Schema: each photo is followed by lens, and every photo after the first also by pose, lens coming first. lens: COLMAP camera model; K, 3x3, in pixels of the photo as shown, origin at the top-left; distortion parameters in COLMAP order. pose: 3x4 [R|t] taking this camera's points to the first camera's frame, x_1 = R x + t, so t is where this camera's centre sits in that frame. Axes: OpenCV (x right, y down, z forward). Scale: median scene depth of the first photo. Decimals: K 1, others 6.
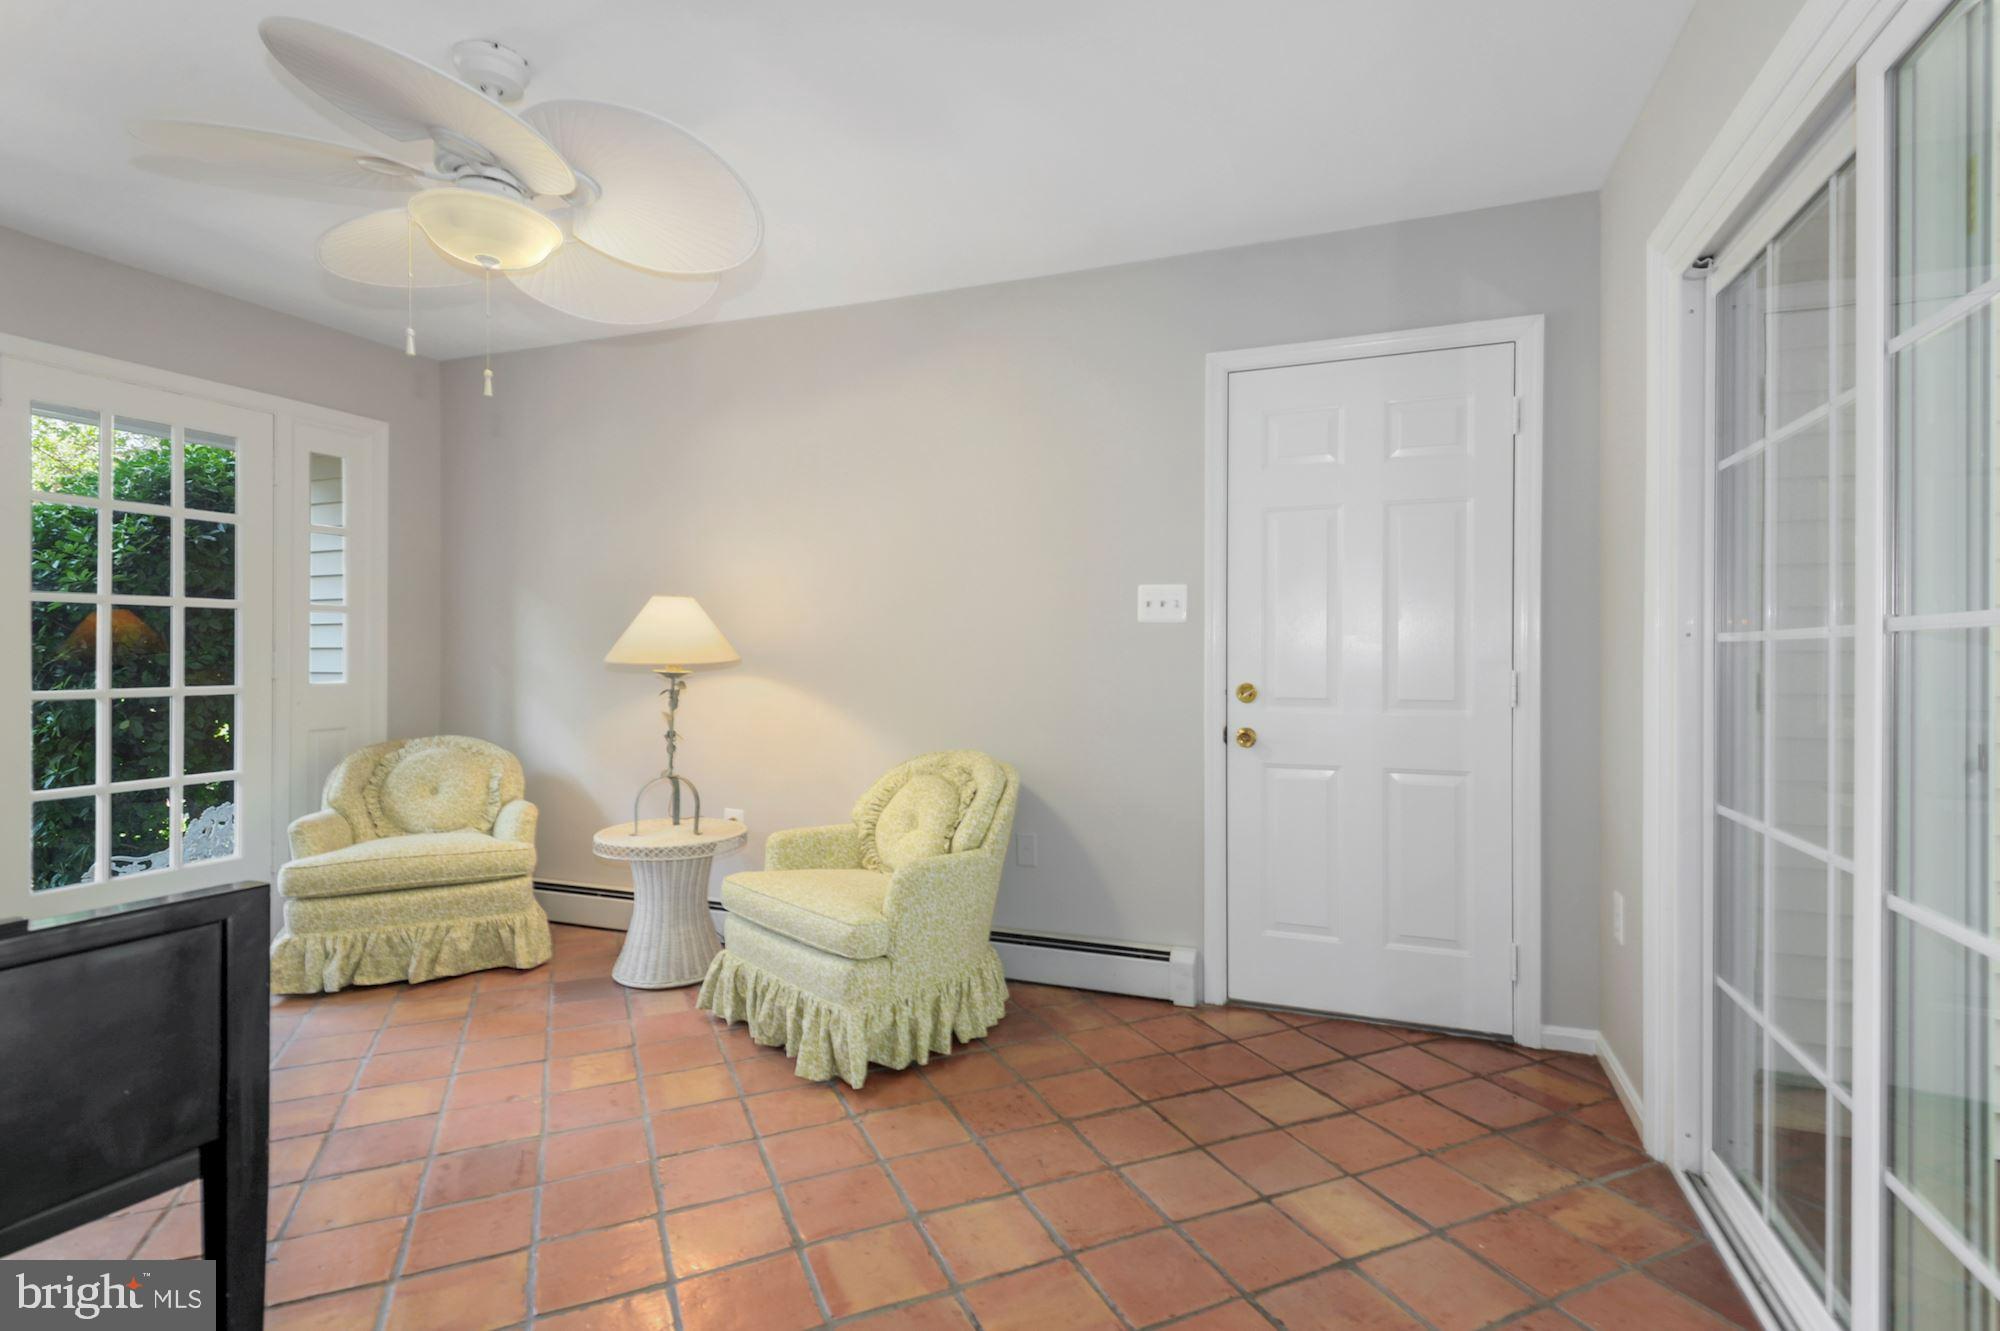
lens RADIAL K [[934.1, 0, 996.8], [0, 934.1, 627.3], [0, 0, 1]] dist [0.034345, -0.023958]
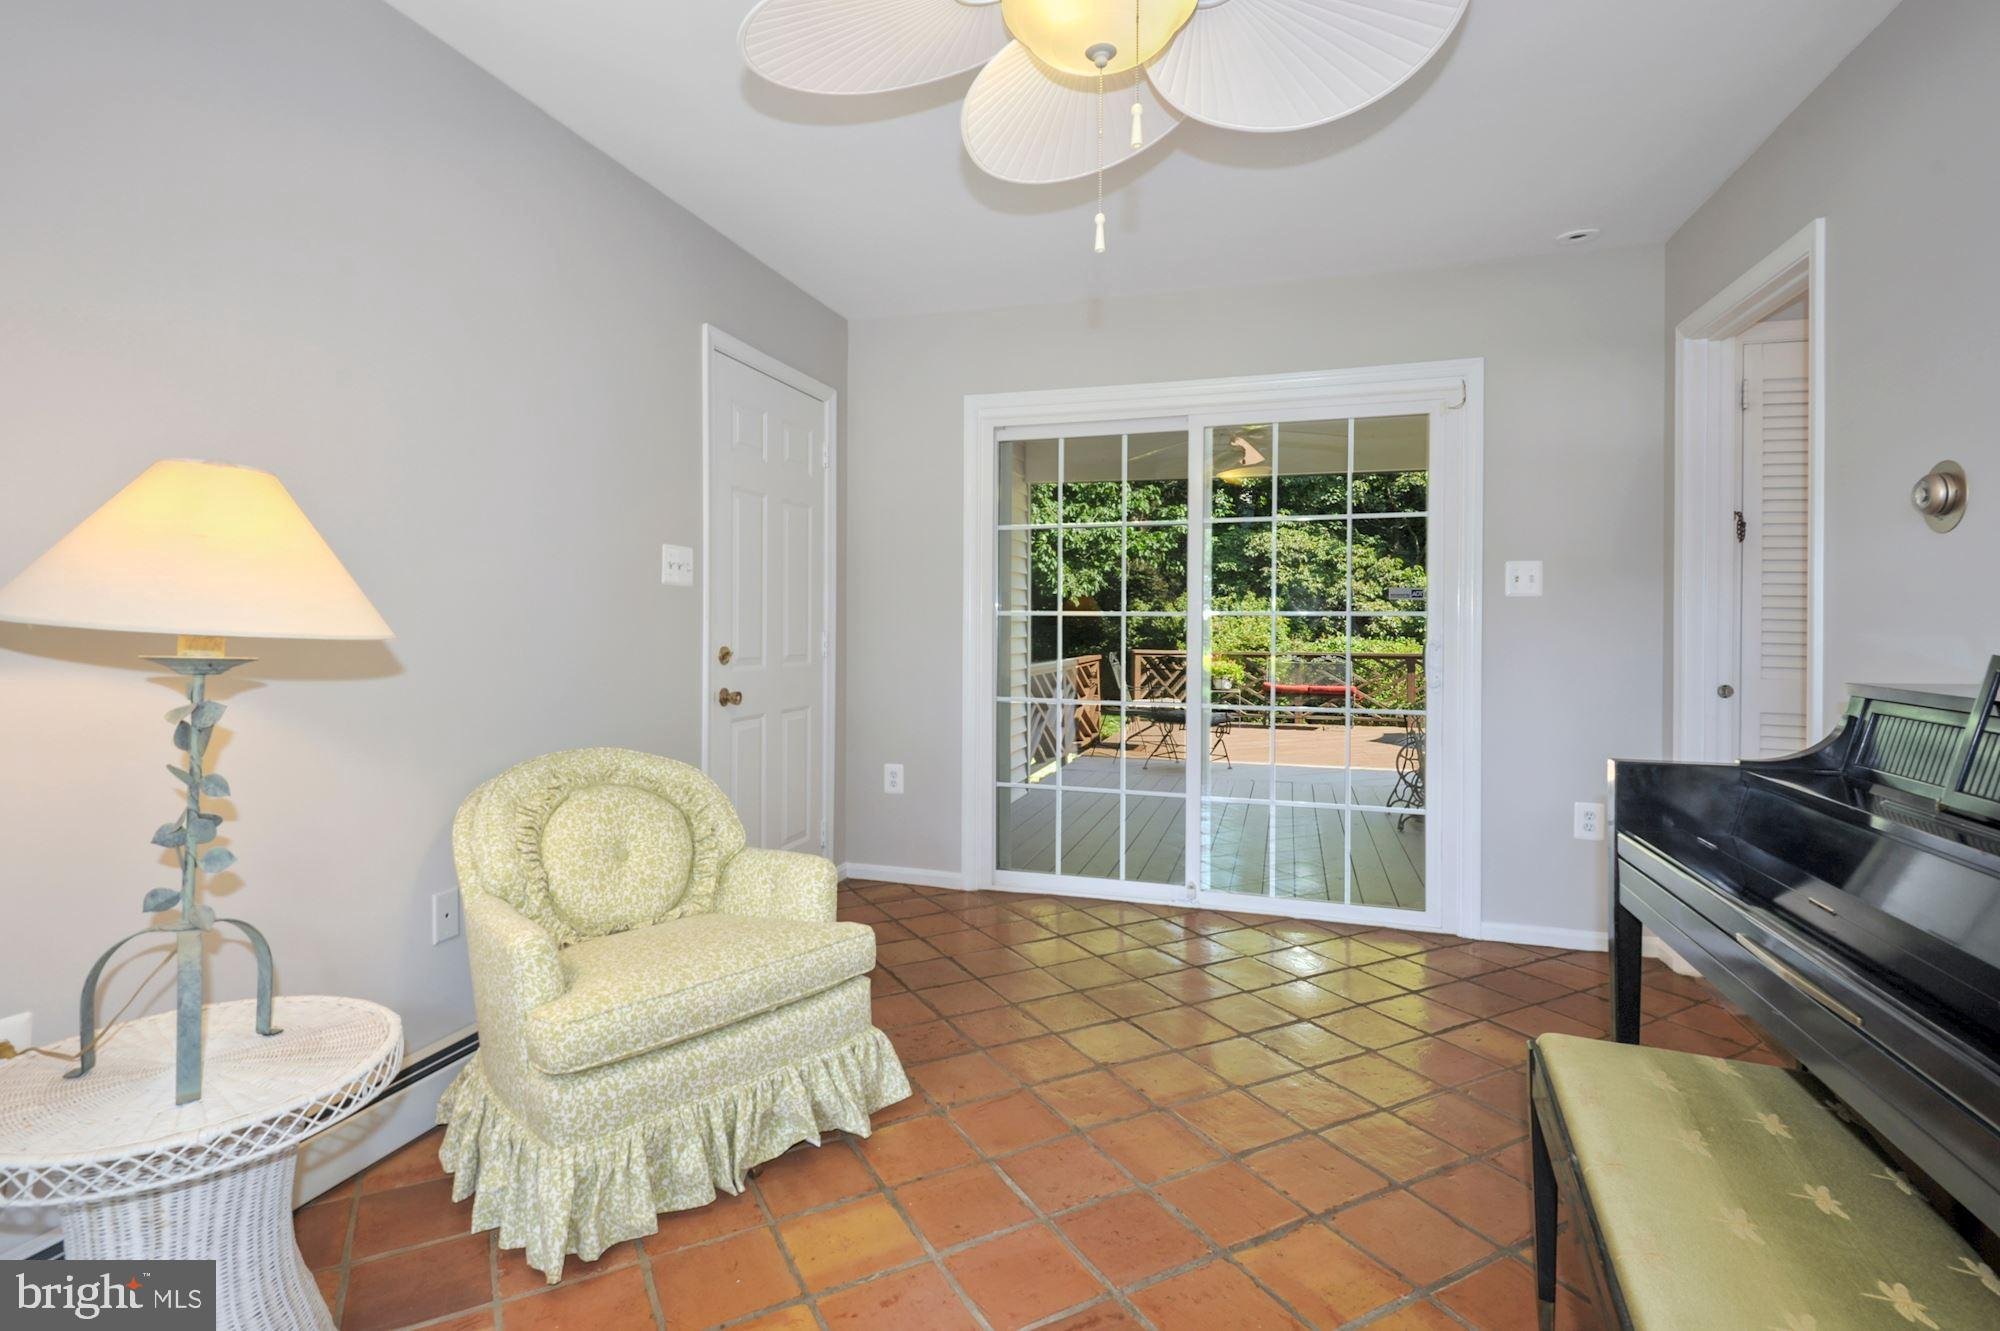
lens RADIAL K [[934.1, 0, 996.8], [0, 934.1, 627.3], [0, 0, 1]] dist [0.034345, -0.023958]
pose [[-0.066016, 0.002098, 0.997816, -0.797938], [-0.005702, 0.999981, -0.002479, 0.037128], [-0.997802, -0.005853, -0.066002, 0.739870]]
